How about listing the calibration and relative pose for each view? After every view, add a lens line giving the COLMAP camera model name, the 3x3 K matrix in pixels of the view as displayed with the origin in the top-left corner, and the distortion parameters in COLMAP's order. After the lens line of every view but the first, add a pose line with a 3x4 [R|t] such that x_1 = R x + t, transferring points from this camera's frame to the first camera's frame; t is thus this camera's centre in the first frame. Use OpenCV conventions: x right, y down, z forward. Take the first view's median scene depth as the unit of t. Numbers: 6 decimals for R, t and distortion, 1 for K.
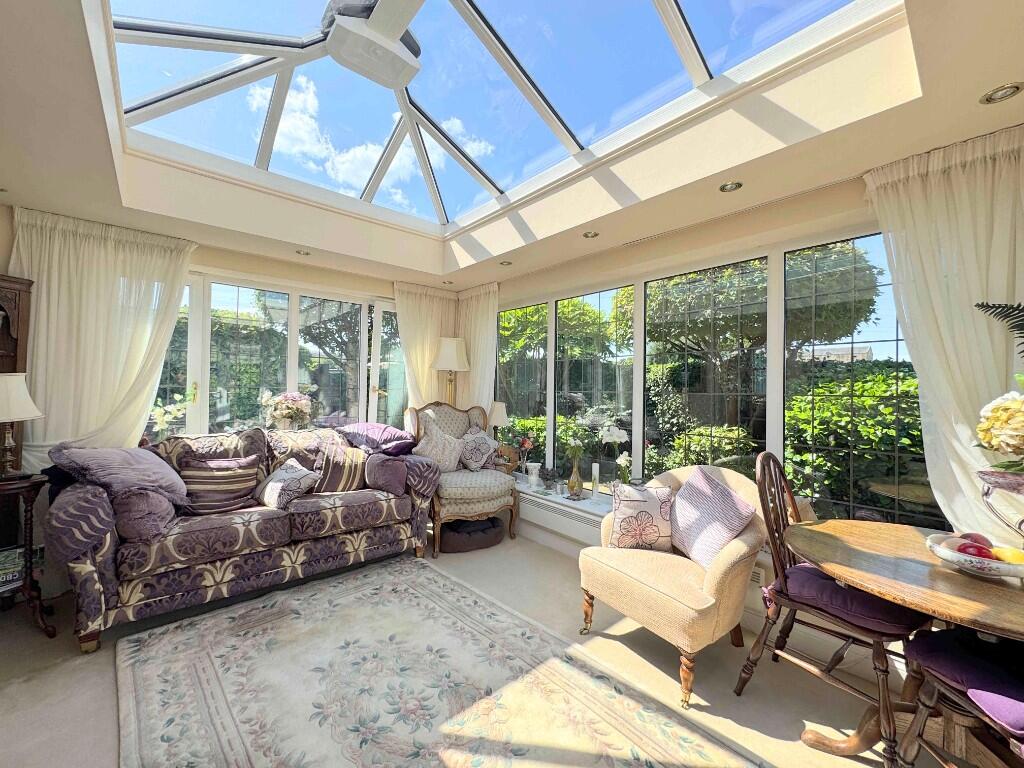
lens RADIAL K [[406.5, 0, 512.9], [0, 406.5, 383.3], [0, 0, 1]] dist [-0.003662, -0.000376]
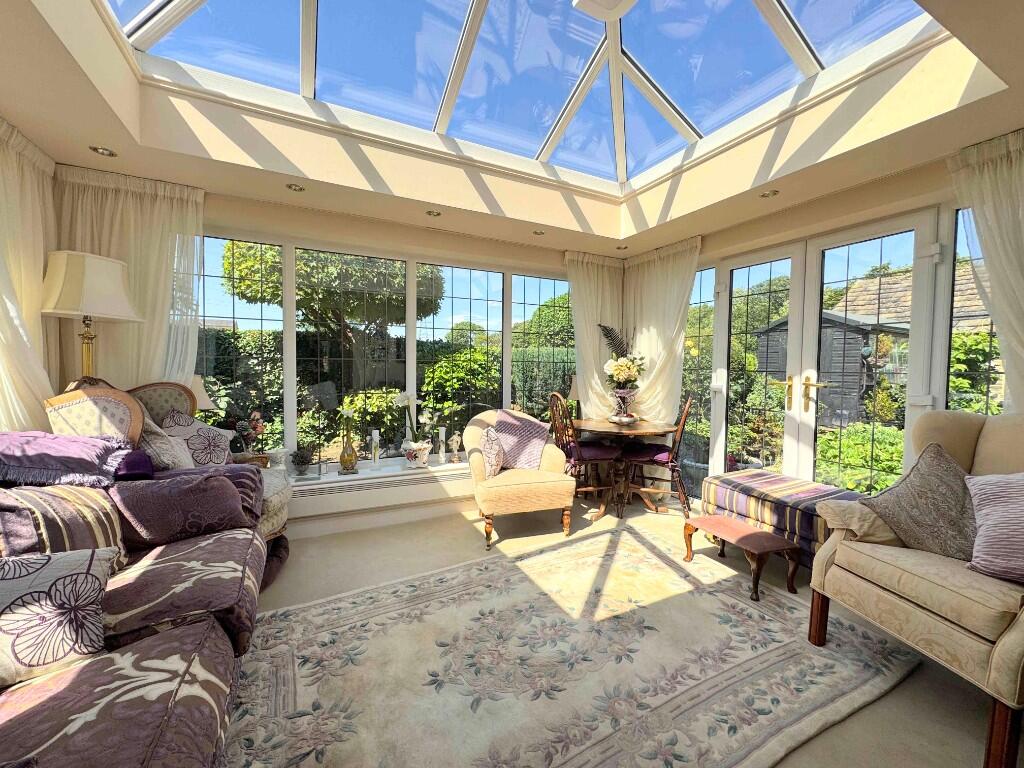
lens RADIAL K [[406.5, 0, 510.1], [0, 406.5, 380.9], [0, 0, 1]] dist [-0.003662, -0.000376]
pose [[0.252005, -0.045507, 0.966655, -1.032546], [-0.018076, 0.998498, 0.051719, 0.026256], [-0.967557, -0.030507, 0.250804, 0.646803]]
